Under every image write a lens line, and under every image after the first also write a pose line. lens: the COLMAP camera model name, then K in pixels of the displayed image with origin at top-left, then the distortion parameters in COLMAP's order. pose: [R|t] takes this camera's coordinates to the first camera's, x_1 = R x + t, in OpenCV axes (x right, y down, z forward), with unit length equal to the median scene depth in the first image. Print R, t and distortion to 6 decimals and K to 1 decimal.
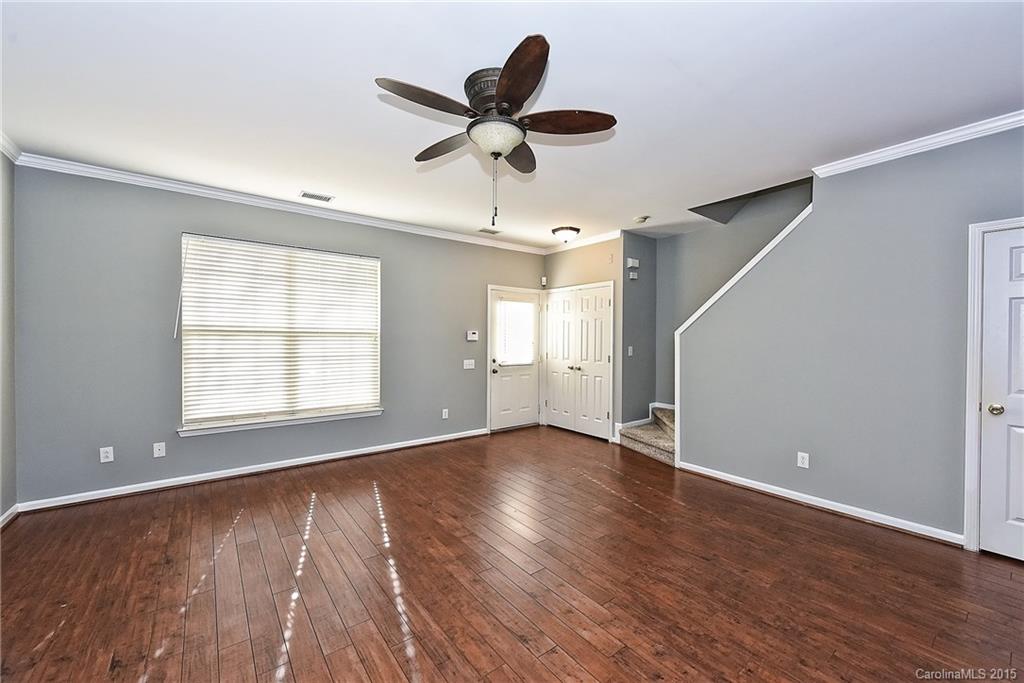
lens RADIAL K [[401.8, 0, 515.6], [0, 401.8, 341.9], [0, 0, 1]] dist [-0.000957, -0.000896]
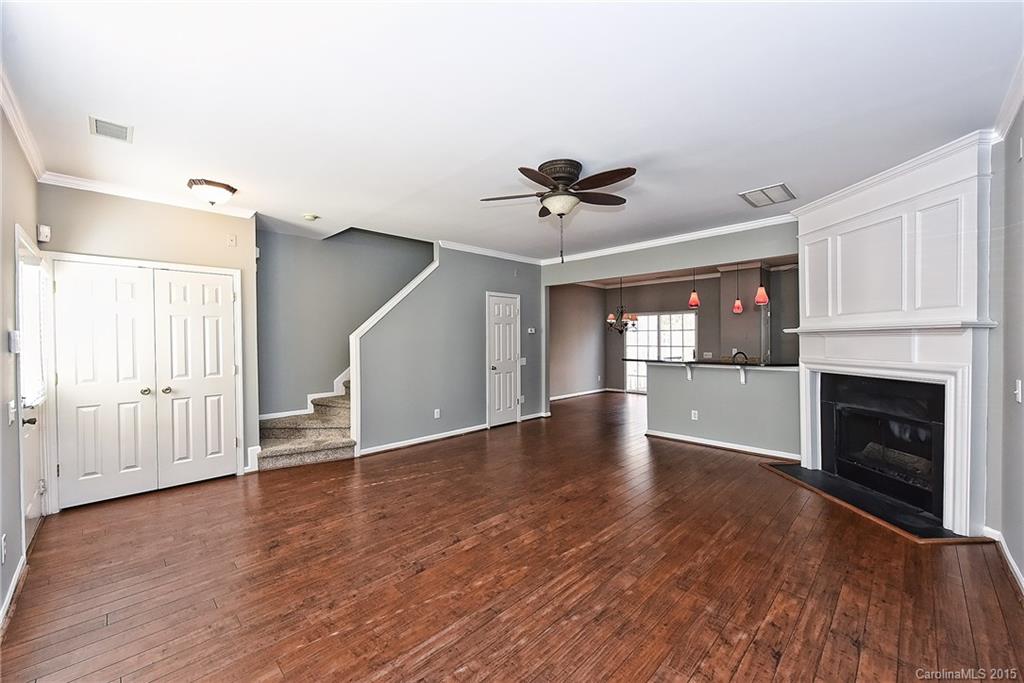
lens RADIAL K [[401.8, 0, 515.4], [0, 401.8, 342.2], [0, 0, 1]] dist [-0.000957, -0.000896]
pose [[-0.133253, -0.013472, 0.990990, -0.728664], [0.017977, 0.999710, 0.016007, -0.015518], [-0.990919, 0.019948, -0.132972, 0.676722]]
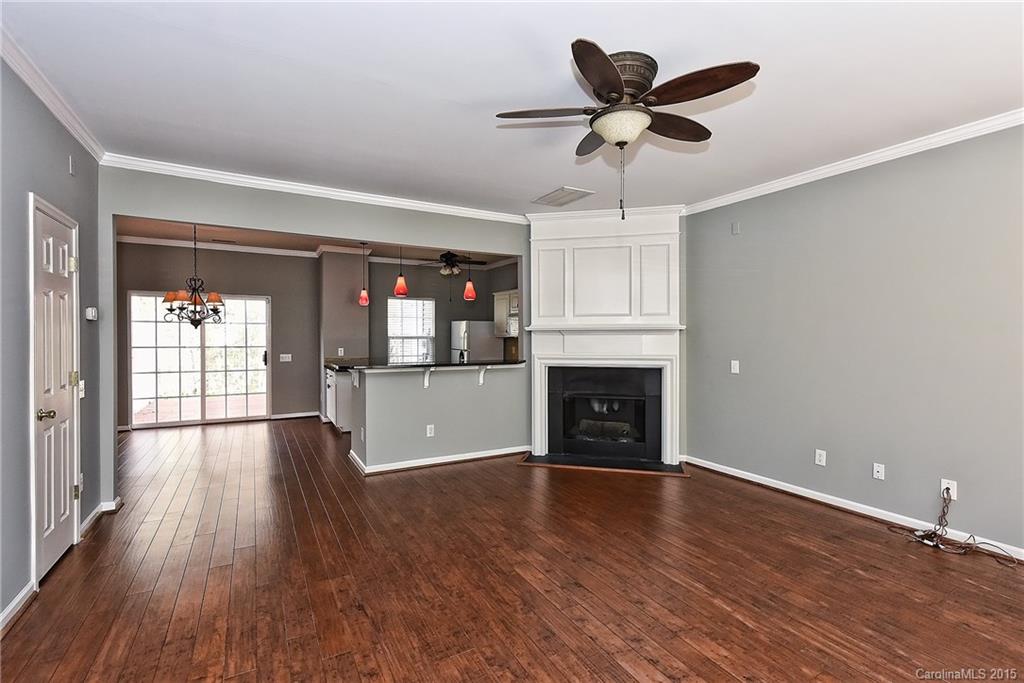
lens RADIAL K [[463.7, 0, 517.2], [0, 463.7, 341.0], [0, 0, 1]] dist [0.002439, -0.000968]
pose [[-0.990160, -0.010893, 0.139517, 0.018774], [-0.007427, 0.999651, 0.025342, -0.014179], [-0.139744, 0.024057, -0.989895, 1.055575]]
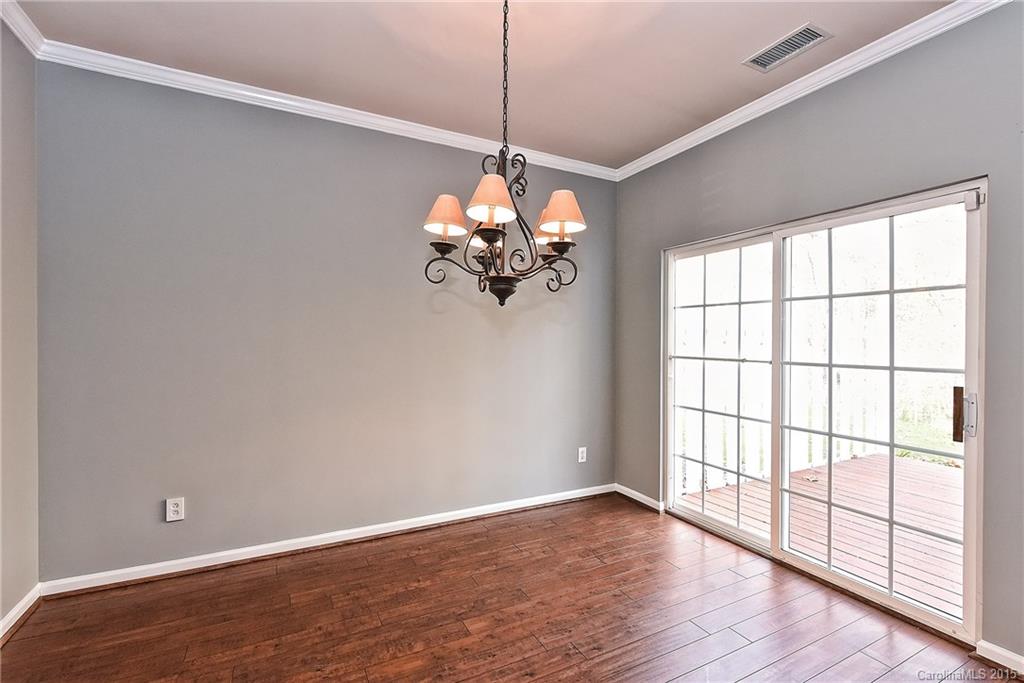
lens RADIAL K [[463.7, 0, 507.1], [0, 463.7, 341.2], [0, 0, 1]] dist [0.002439, -0.000968]
pose [[0.180700, -0.005673, 0.983522, 0.629444], [0.006458, 0.999969, 0.004582, 0.020963], [-0.983517, 0.005523, 0.180731, -0.129218]]
